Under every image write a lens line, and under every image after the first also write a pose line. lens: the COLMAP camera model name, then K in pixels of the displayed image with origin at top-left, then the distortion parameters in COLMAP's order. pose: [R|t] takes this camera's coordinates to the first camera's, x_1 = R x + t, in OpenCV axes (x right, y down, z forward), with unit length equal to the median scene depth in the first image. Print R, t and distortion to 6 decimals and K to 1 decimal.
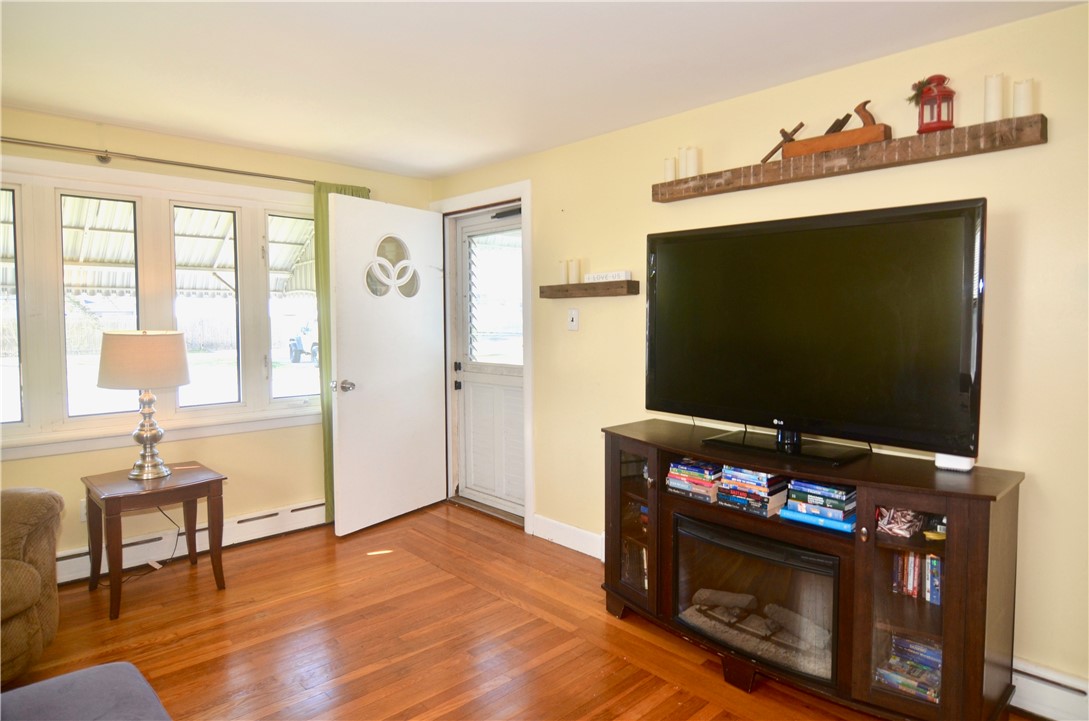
lens RADIAL K [[612.4, 0, 533.7], [0, 612.4, 359.0], [0, 0, 1]] dist [-0.000397, -0.000793]
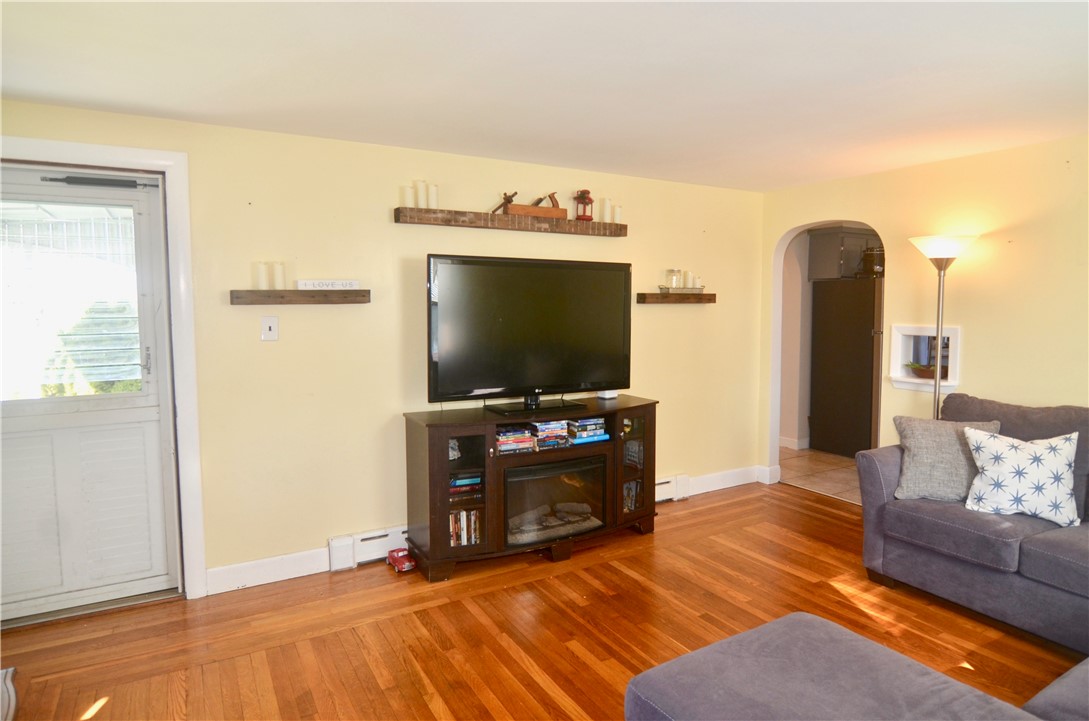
lens RADIAL K [[637.4, 0, 547.6], [0, 637.4, 369.0], [0, 0, 1]] dist [0.000872, -0.018002]
pose [[0.250806, -0.097196, 0.963146, -1.025131], [0.071950, 0.994066, 0.081580, -0.072220], [-0.965360, 0.048837, 0.256311, 0.511620]]
